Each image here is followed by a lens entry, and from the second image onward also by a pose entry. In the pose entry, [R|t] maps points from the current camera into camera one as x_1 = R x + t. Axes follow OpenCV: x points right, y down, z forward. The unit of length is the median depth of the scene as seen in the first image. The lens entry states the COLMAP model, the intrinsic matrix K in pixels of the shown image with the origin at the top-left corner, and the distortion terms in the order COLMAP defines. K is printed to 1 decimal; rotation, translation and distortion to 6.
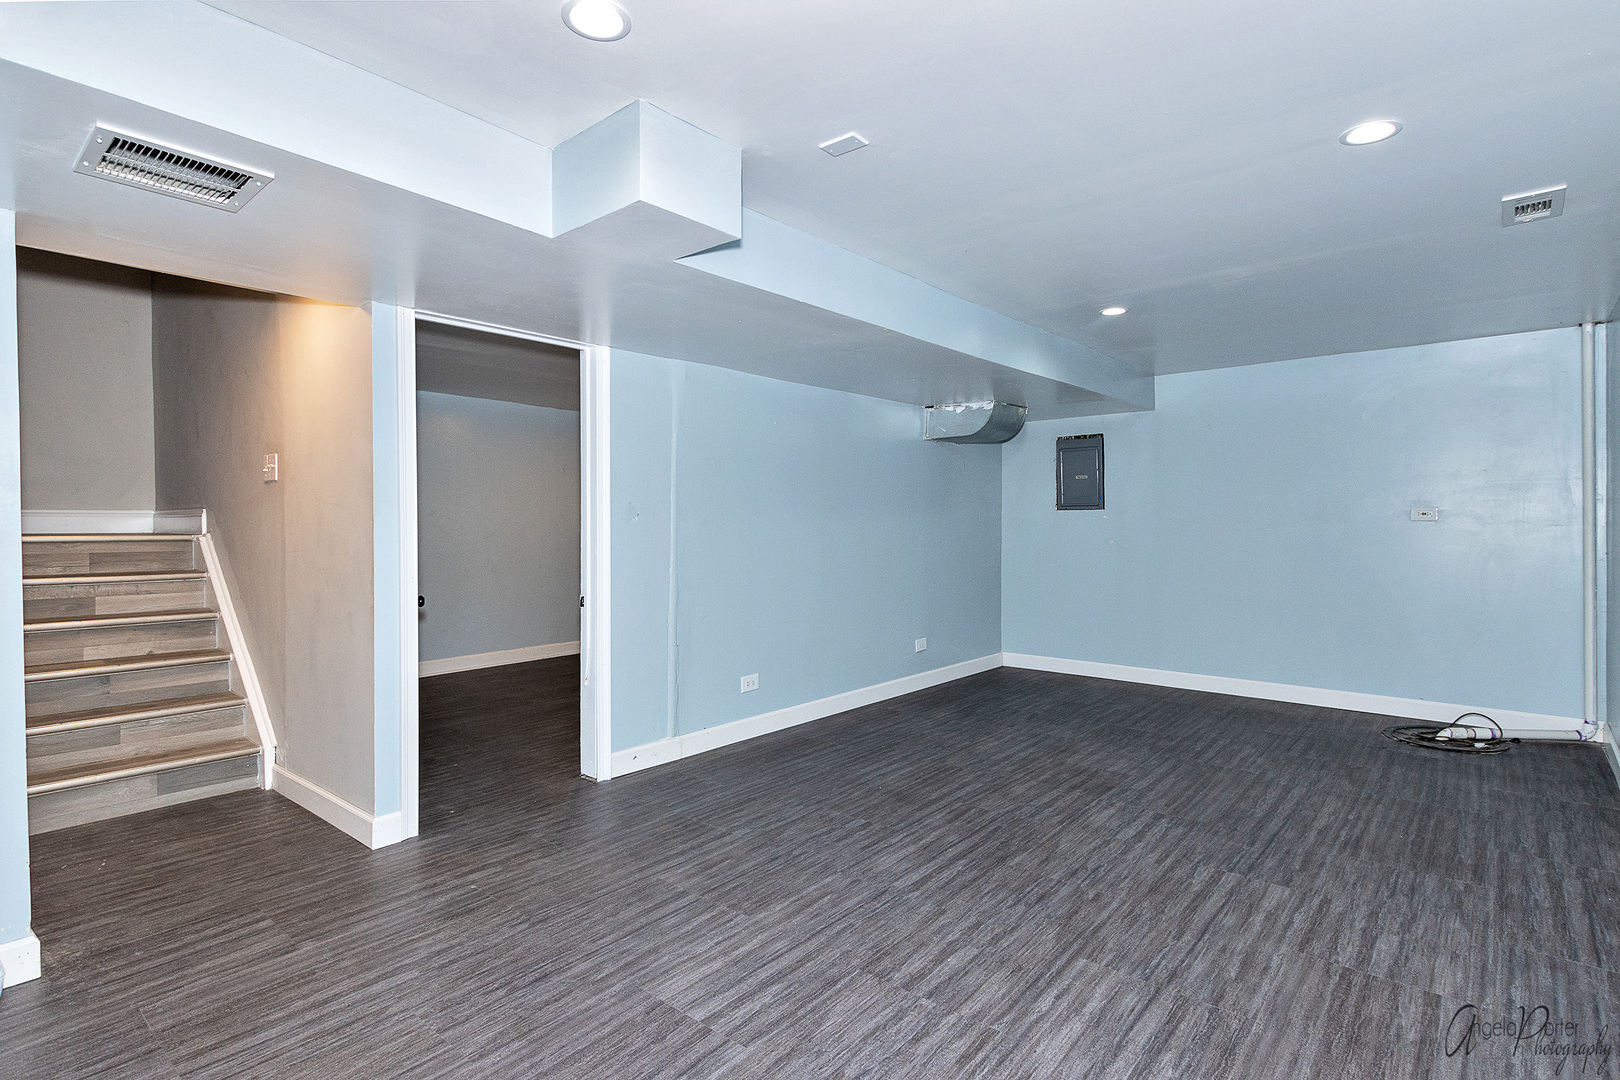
lens RADIAL K [[783.2, 0, 810.5], [0, 783.2, 546.1], [0, 0, 1]] dist [0.001154, -0.000371]
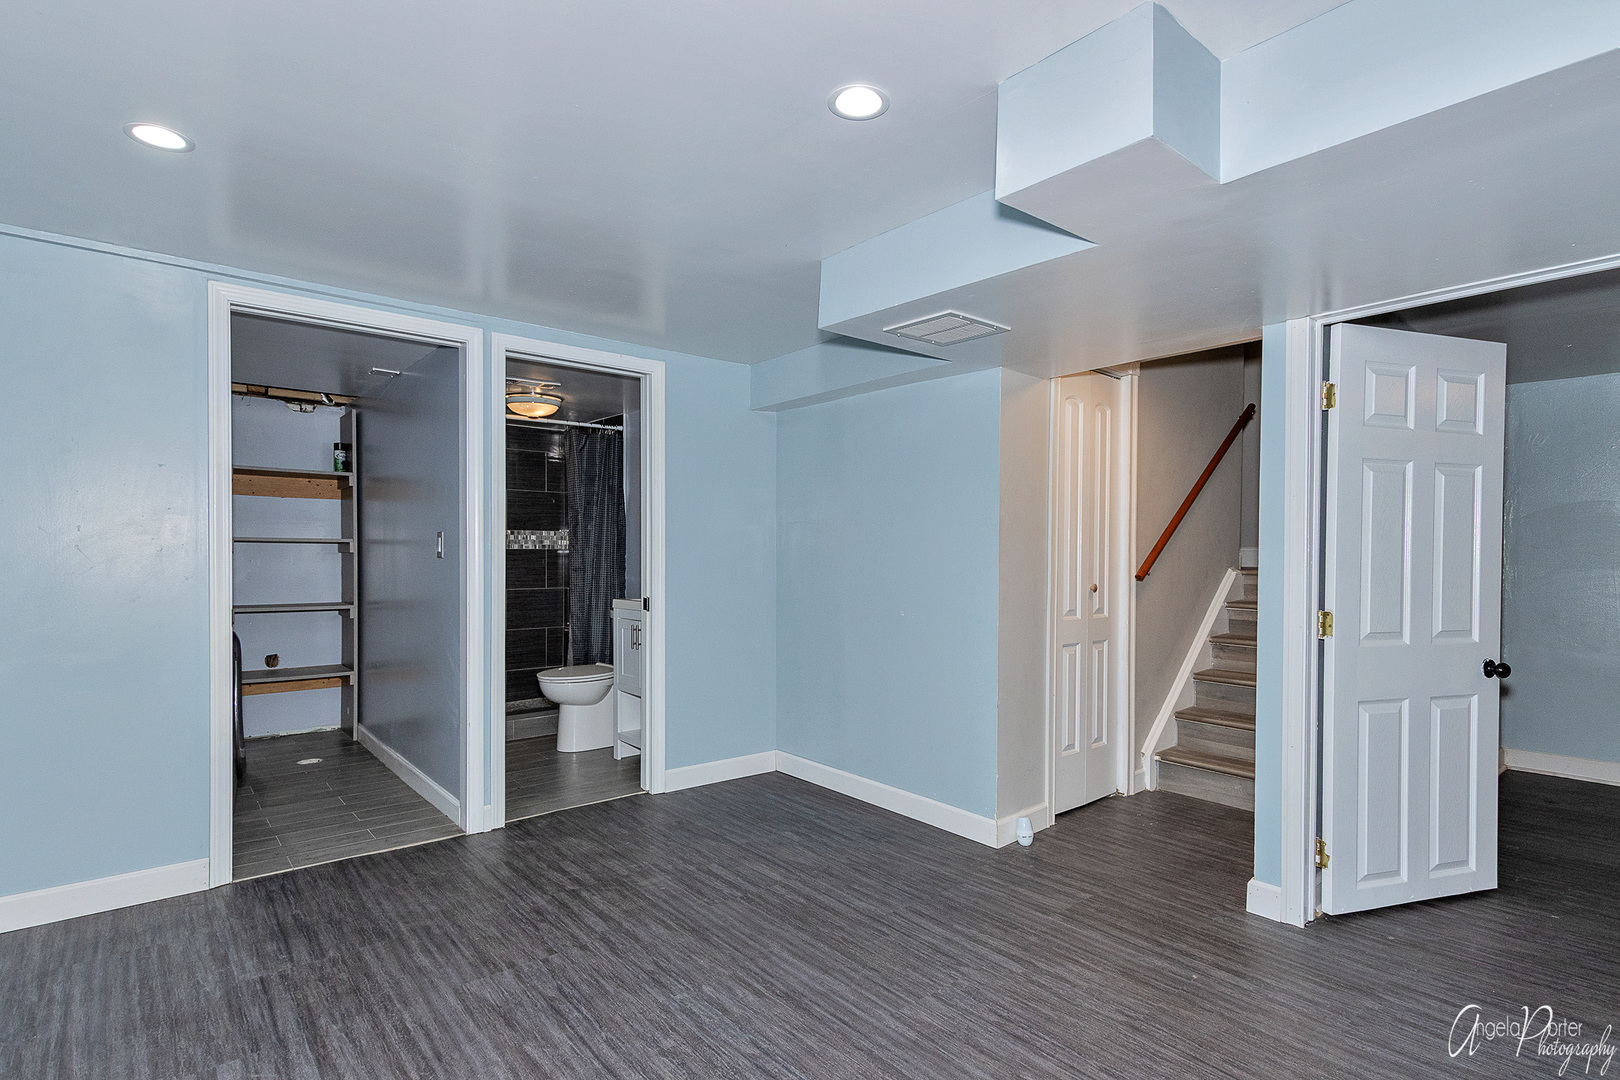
lens RADIAL K [[778.7, 0, 816.5], [0, 778.7, 566.2], [0, 0, 1]] dist [0.020578, 0.000282]
pose [[-0.146429, 0.019158, -0.989036, 0.545633], [-0.033438, 0.999145, 0.024305, -0.043070], [0.988656, 0.036630, -0.145663, 0.732834]]
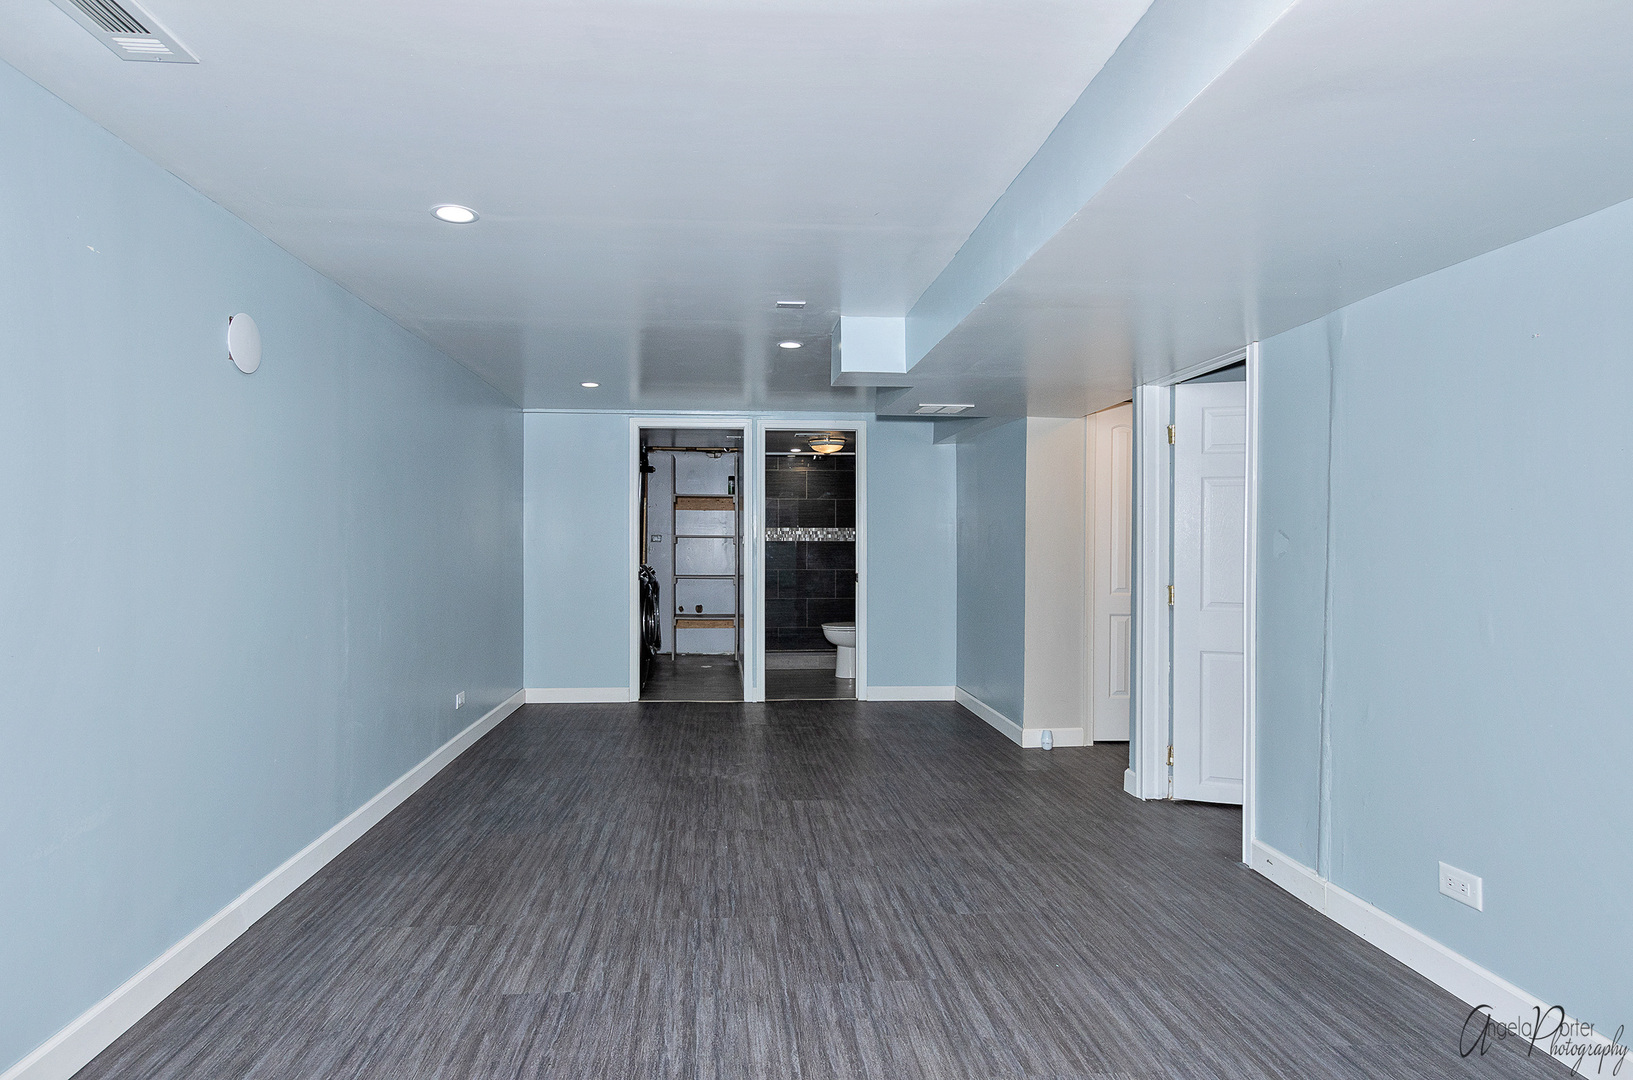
lens RADIAL K [[849.6, 0, 816.5], [0, 849.6, 540.0], [0, 0, 1]] dist [-0.001091, -0.000209]
pose [[-0.679550, -0.000129, -0.733629, 1.090163], [-0.023240, 0.999502, 0.021351, -0.088517], [0.733261, 0.031559, -0.679214, 1.921026]]
